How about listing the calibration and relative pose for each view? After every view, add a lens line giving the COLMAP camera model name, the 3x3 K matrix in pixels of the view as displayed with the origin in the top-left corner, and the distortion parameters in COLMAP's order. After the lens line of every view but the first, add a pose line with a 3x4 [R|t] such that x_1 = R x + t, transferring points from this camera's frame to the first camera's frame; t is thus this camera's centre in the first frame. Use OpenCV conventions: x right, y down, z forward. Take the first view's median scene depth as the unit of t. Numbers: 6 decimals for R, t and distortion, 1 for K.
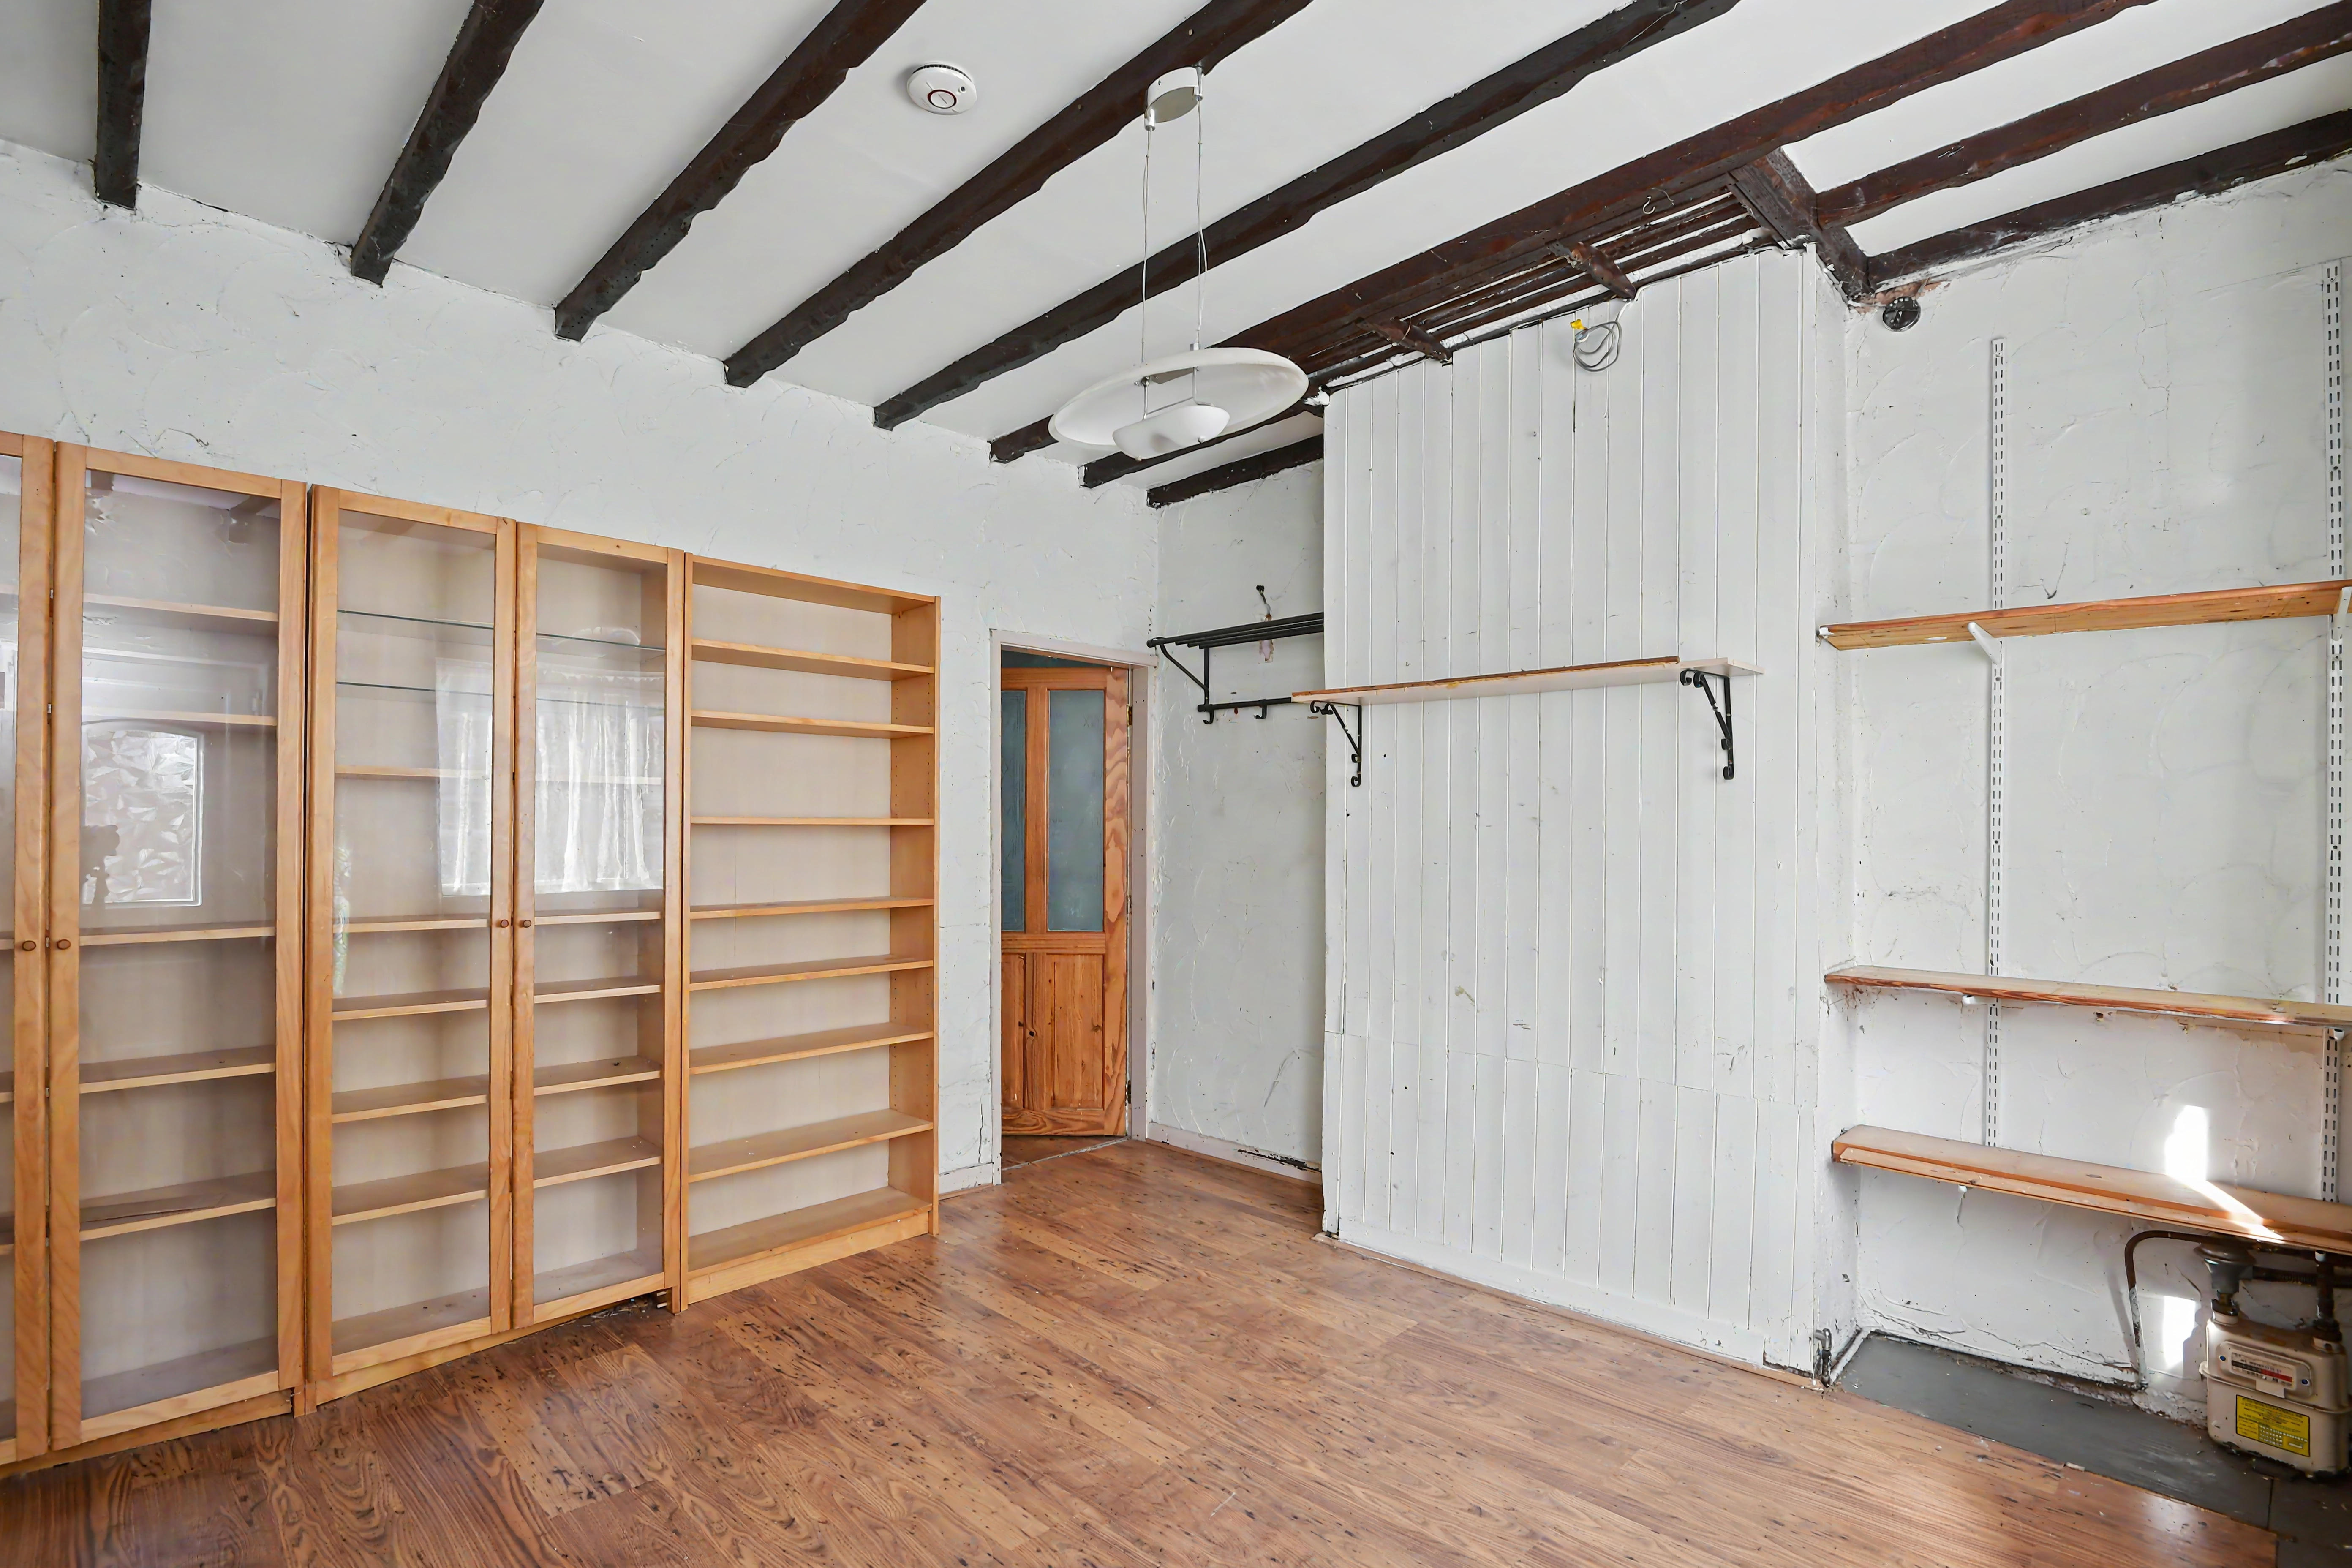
lens RADIAL K [[1134.0, 0, 1176.9], [0, 1134.0, 843.8], [0, 0, 1]] dist [-0.004014, -0.000989]
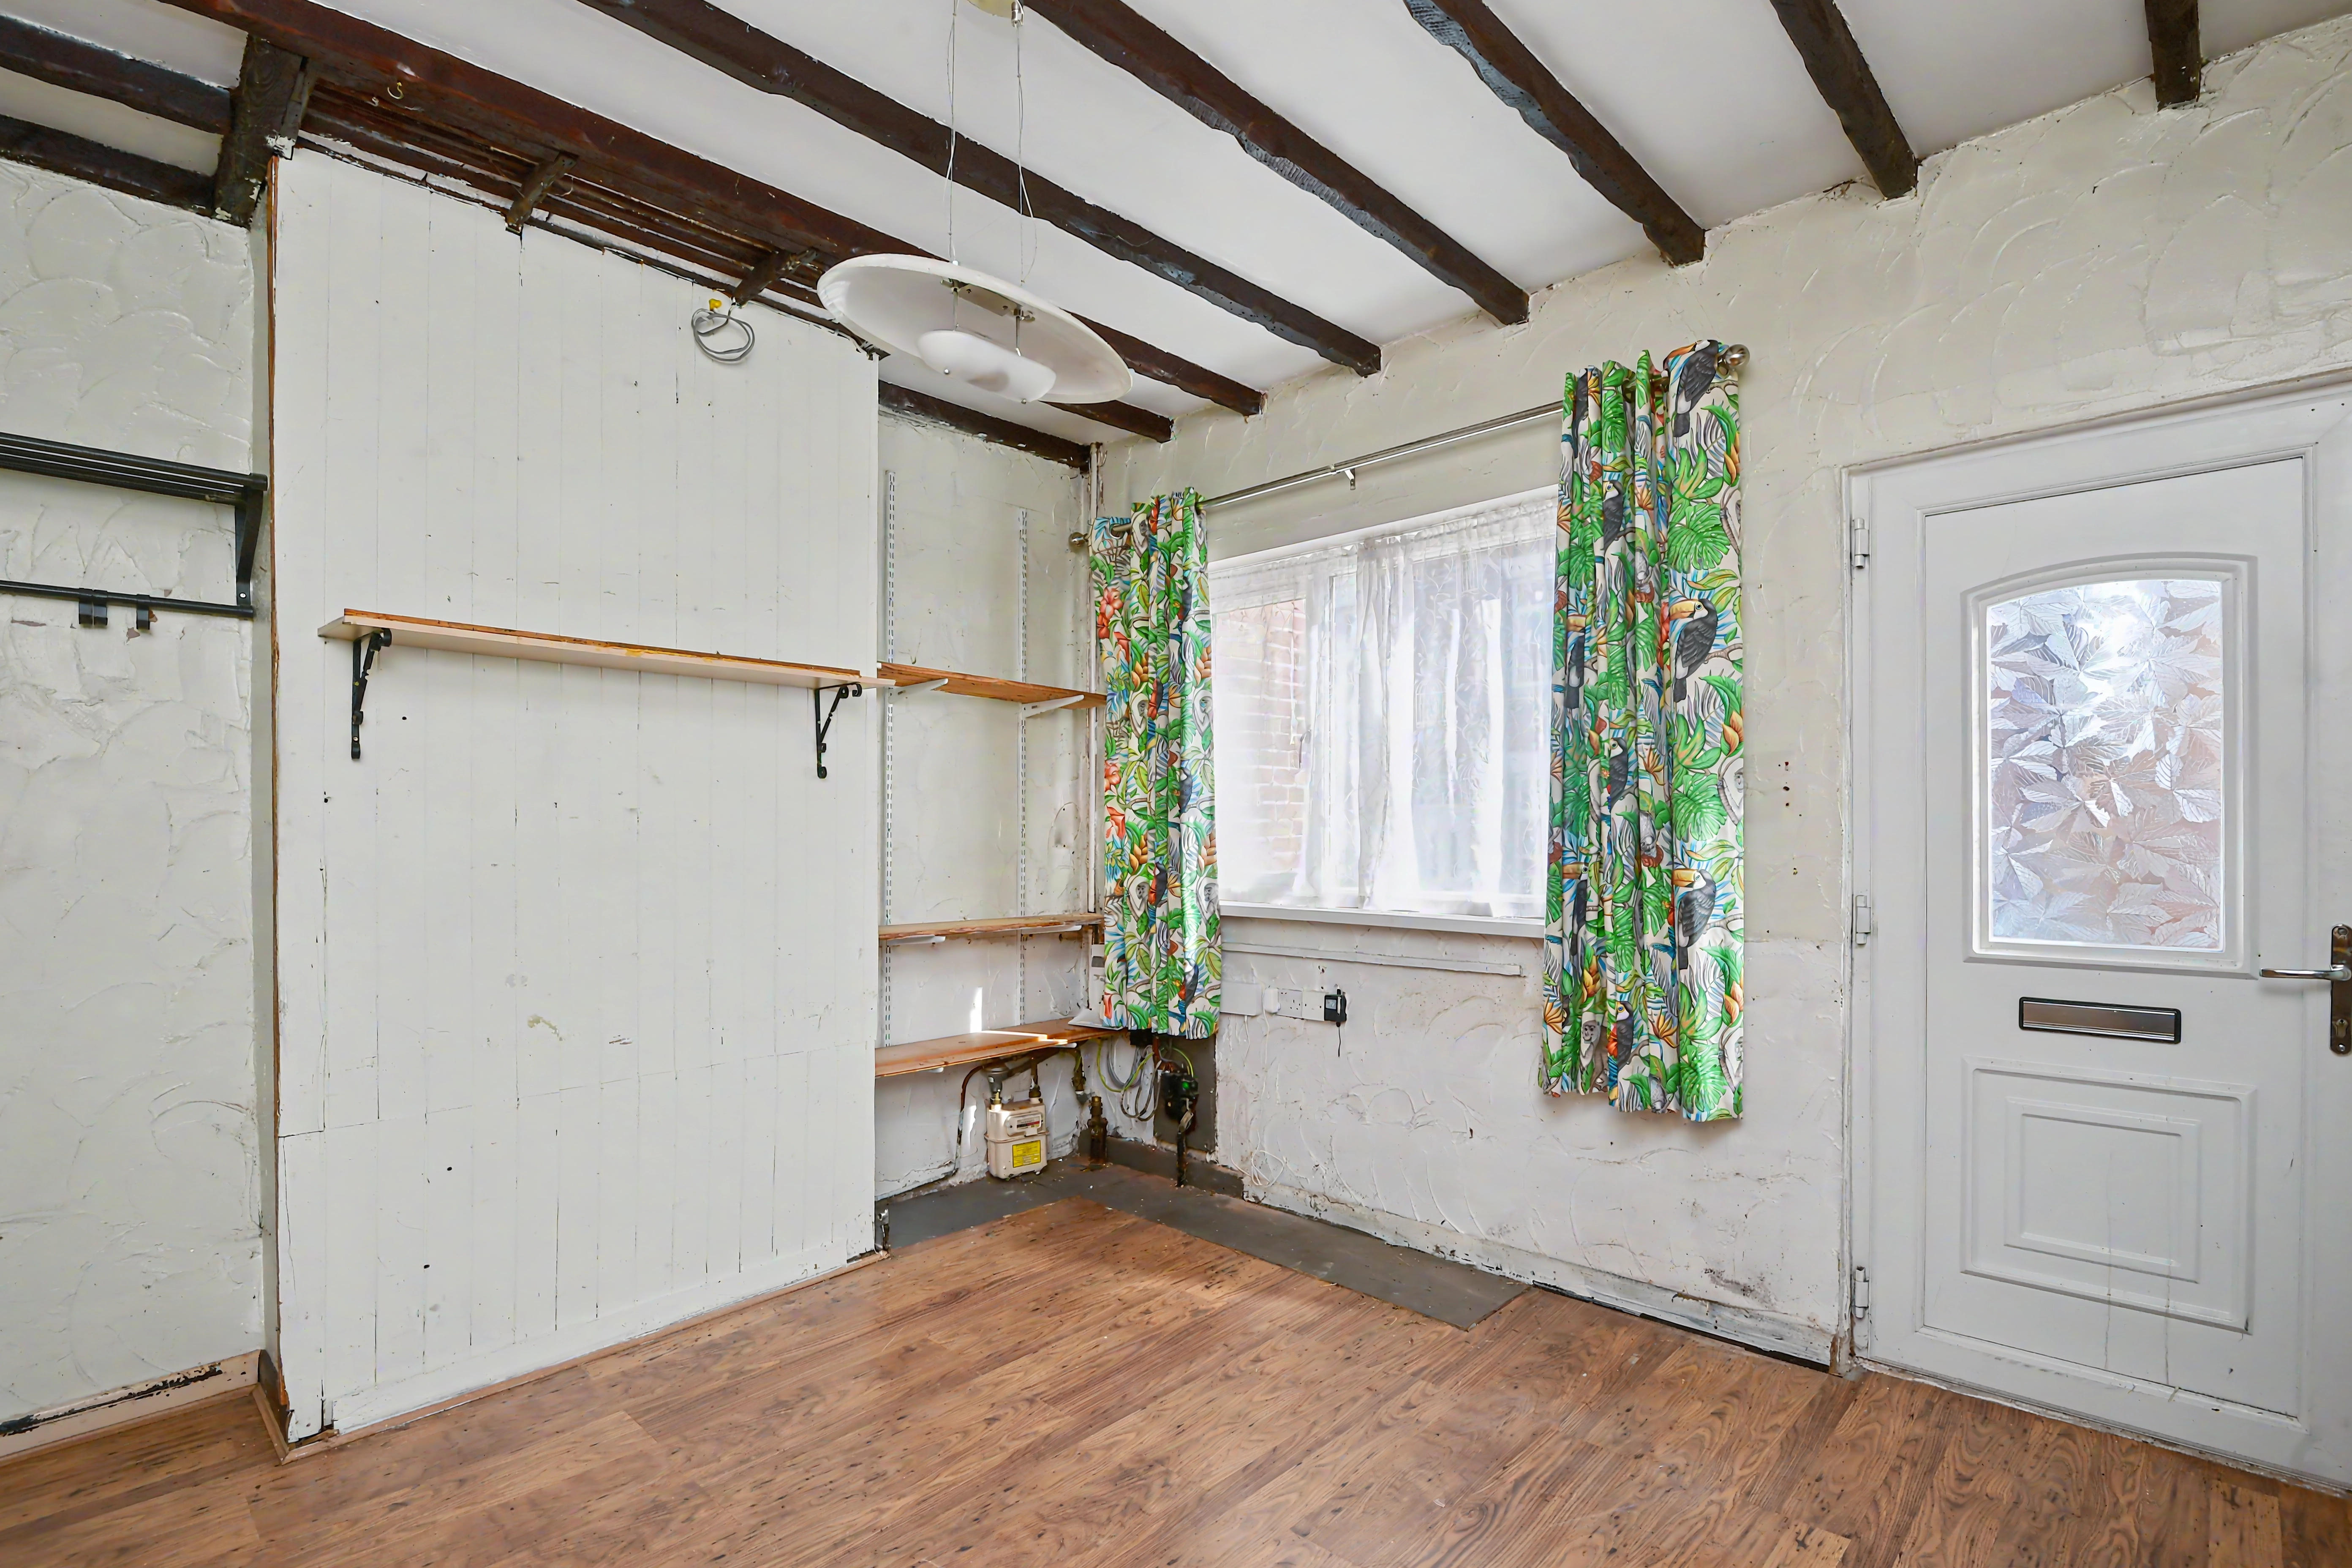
lens RADIAL K [[1123.8, 0, 1174.3], [0, 1123.8, 869.3], [0, 0, 1]] dist [0.000744, -0.000254]
pose [[-0.026242, -0.039398, 0.998879, -0.662961], [0.018720, 0.999028, 0.039896, -0.002892], [-0.999480, 0.019746, -0.025479, 0.656802]]
